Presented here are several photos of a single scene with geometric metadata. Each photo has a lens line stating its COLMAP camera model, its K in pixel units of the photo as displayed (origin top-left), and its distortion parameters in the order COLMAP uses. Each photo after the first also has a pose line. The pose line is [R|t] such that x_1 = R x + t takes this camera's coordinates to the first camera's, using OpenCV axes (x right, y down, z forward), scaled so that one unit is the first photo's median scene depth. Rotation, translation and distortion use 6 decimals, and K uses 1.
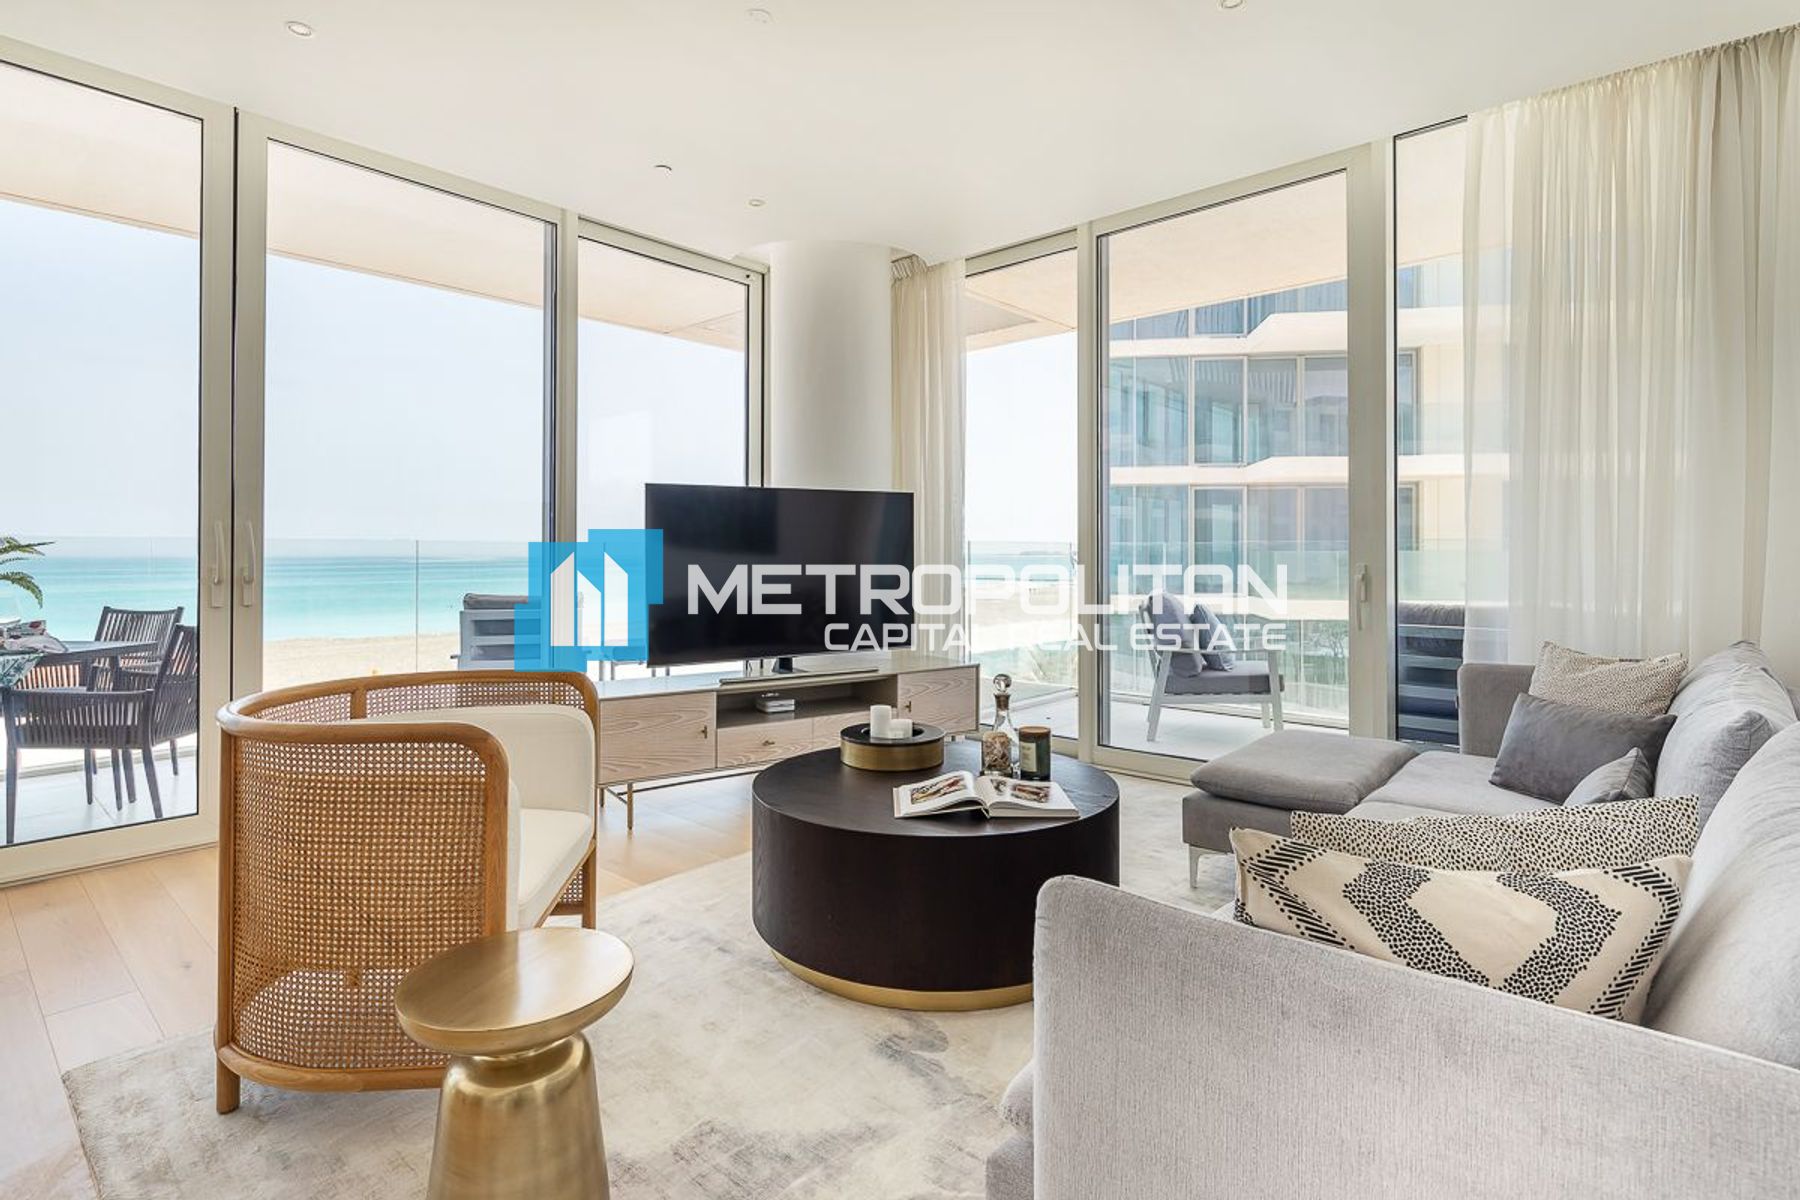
lens RADIAL K [[892.4, 0, 887.5], [0, 892.4, 548.1], [0, 0, 1]] dist [0.003597, -0.005087]
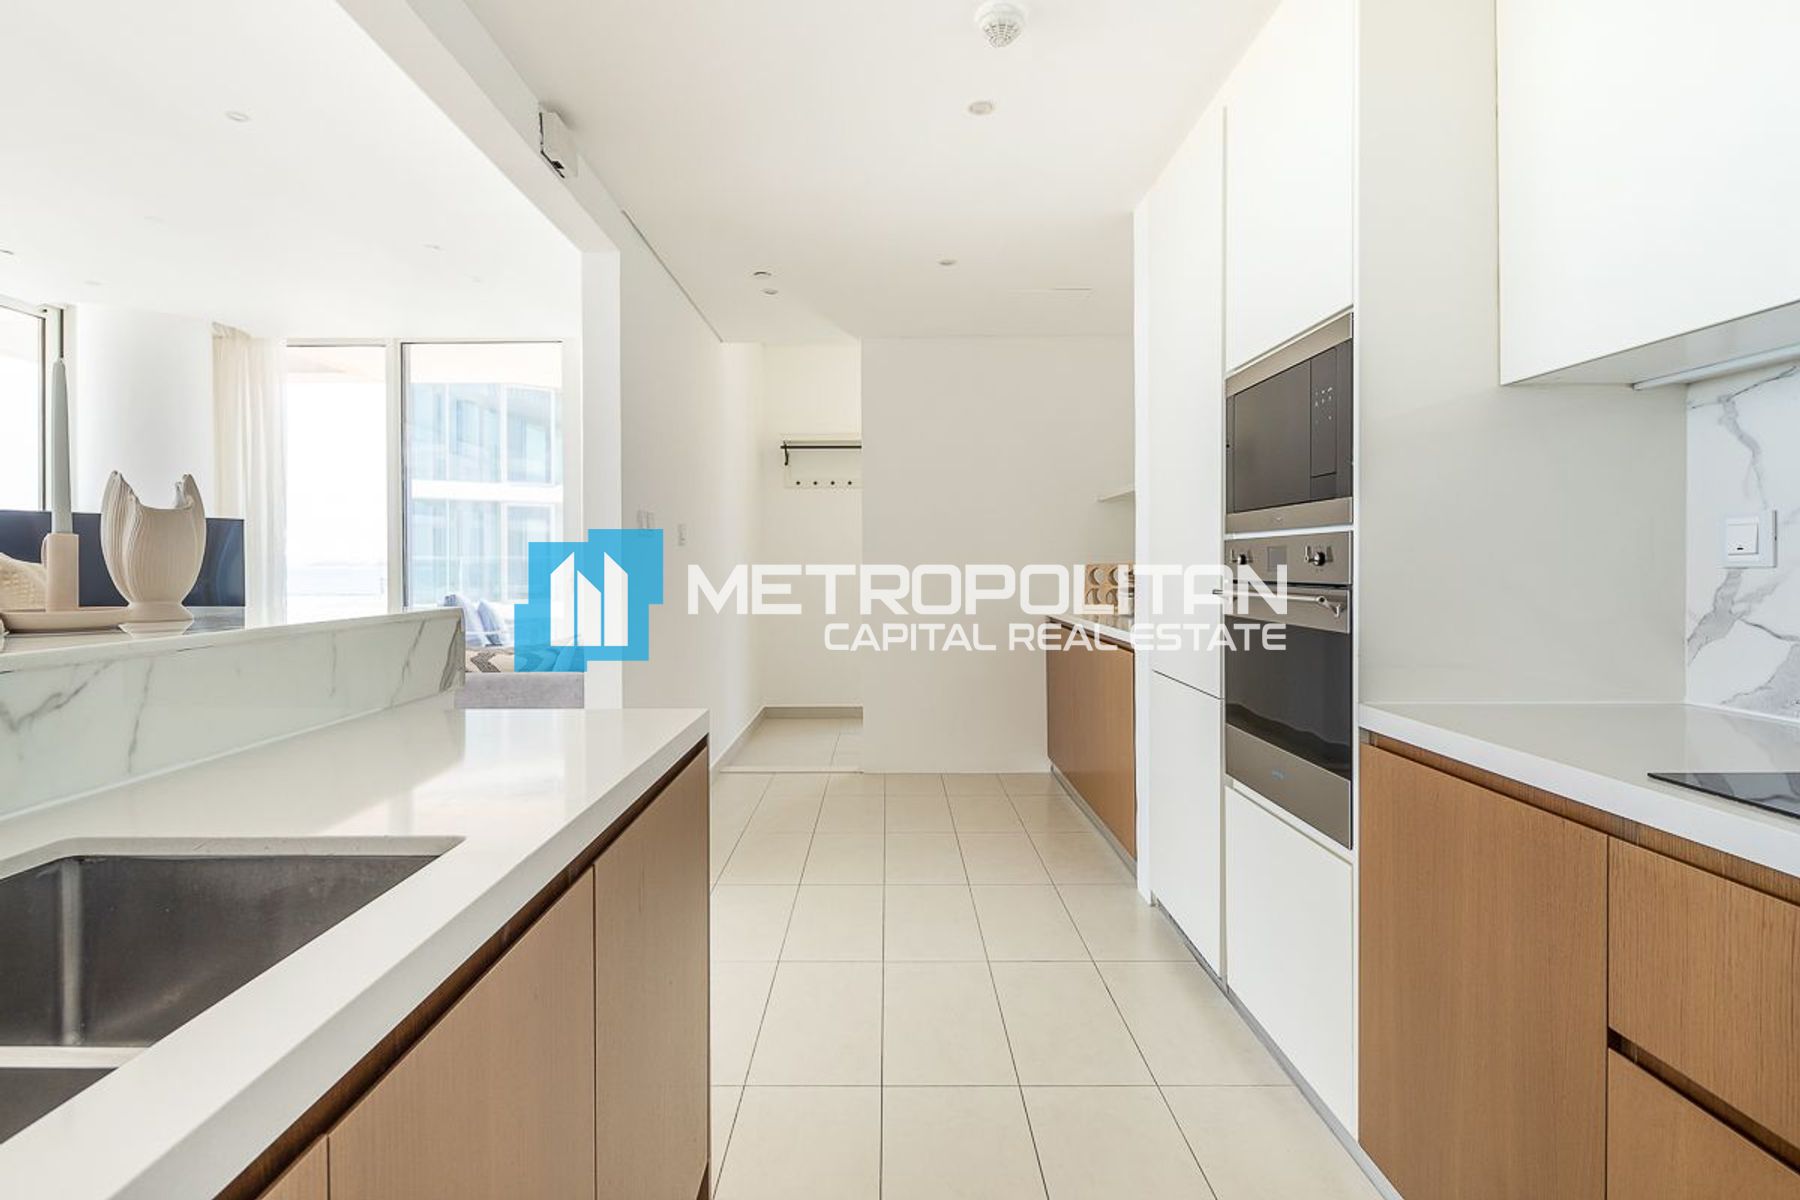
lens RADIAL K [[874.4, 0, 896.9], [0, 874.4, 570.5], [0, 0, 1]] dist [0.001123, -0.000150]
pose [[0.739238, -0.004413, 0.673430, -0.241446], [-0.005944, 0.999897, 0.013077, -0.014958], [-0.673418, -0.013670, 0.739136, -1.115730]]
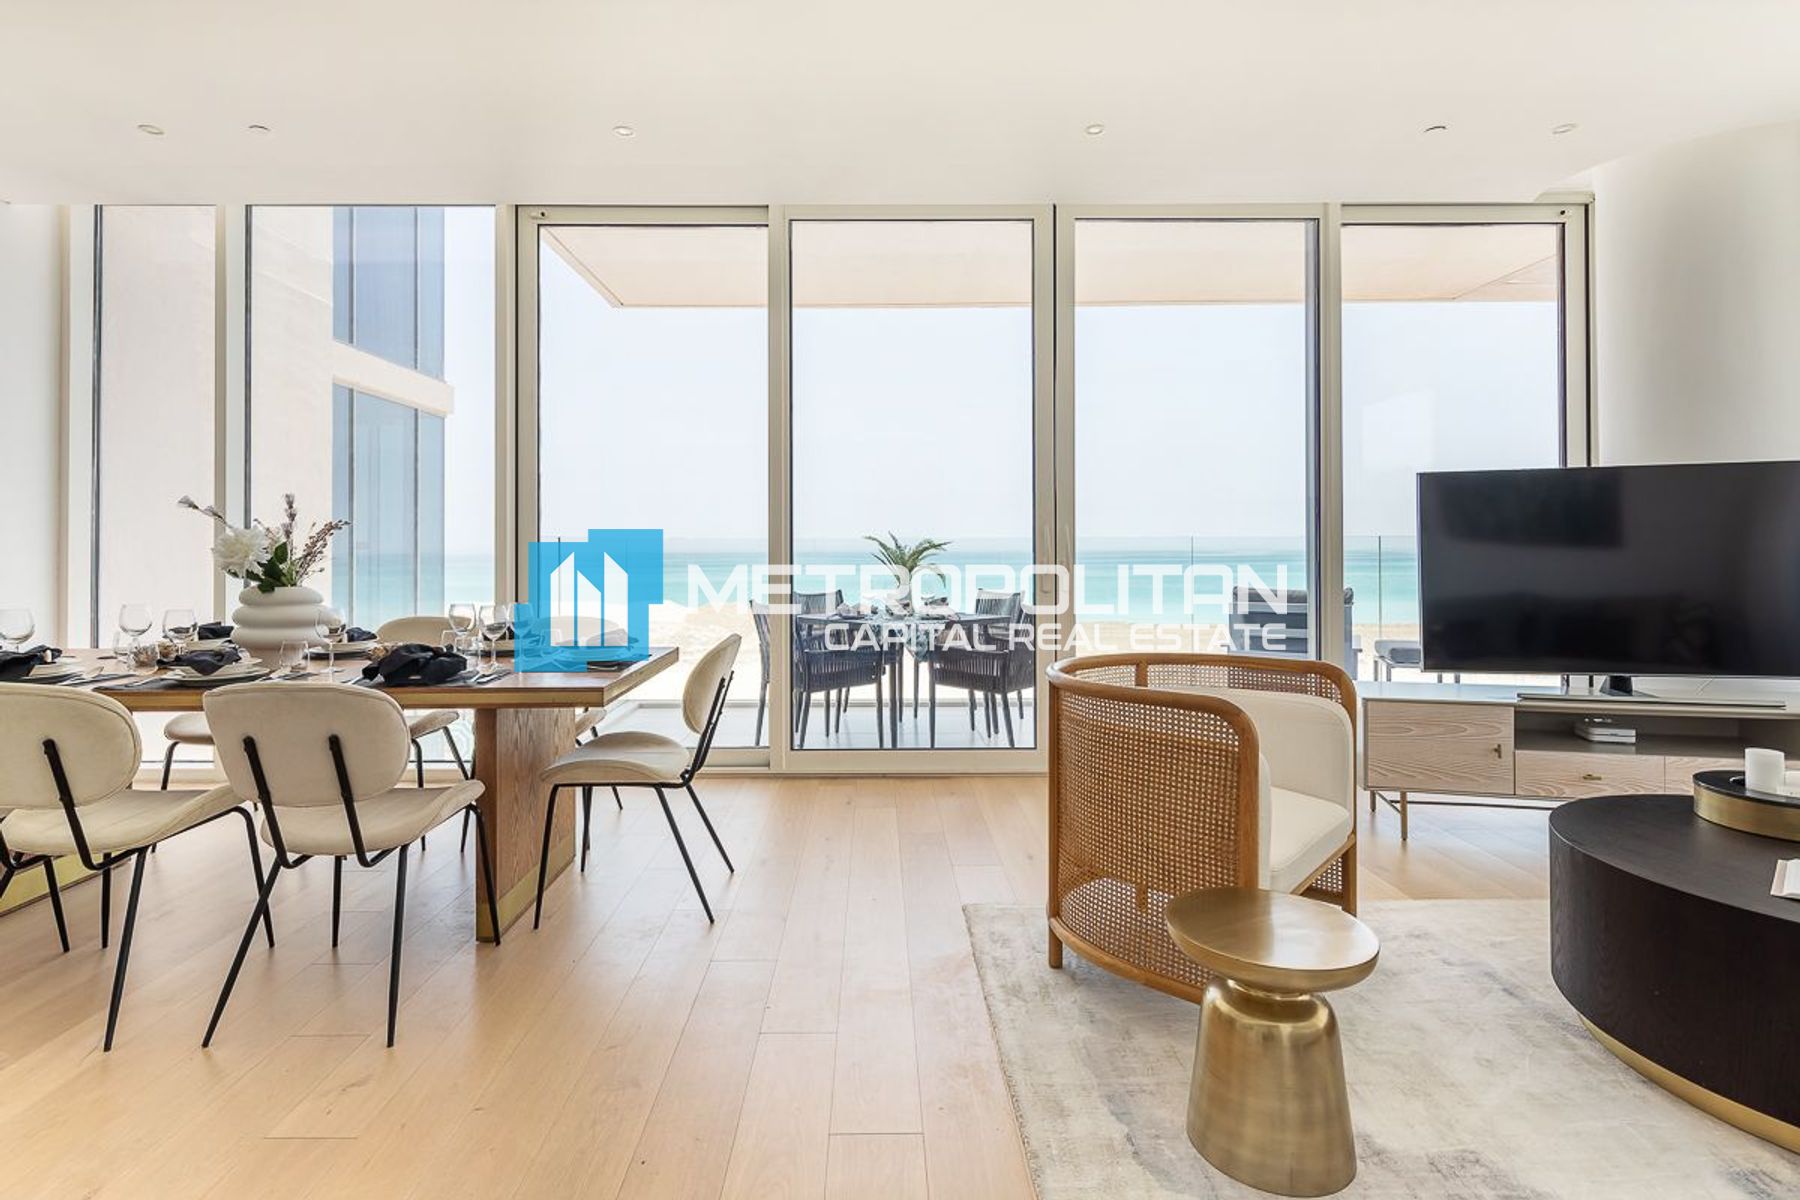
lens RADIAL K [[892.4, 0, 887.5], [0, 892.4, 548.1], [0, 0, 1]] dist [0.003597, -0.005087]
pose [[0.682357, -0.005106, -0.731001, 0.045039], [0.010247, 0.999944, 0.002581, -0.003177], [0.730947, -0.009252, 0.682371, -0.059030]]
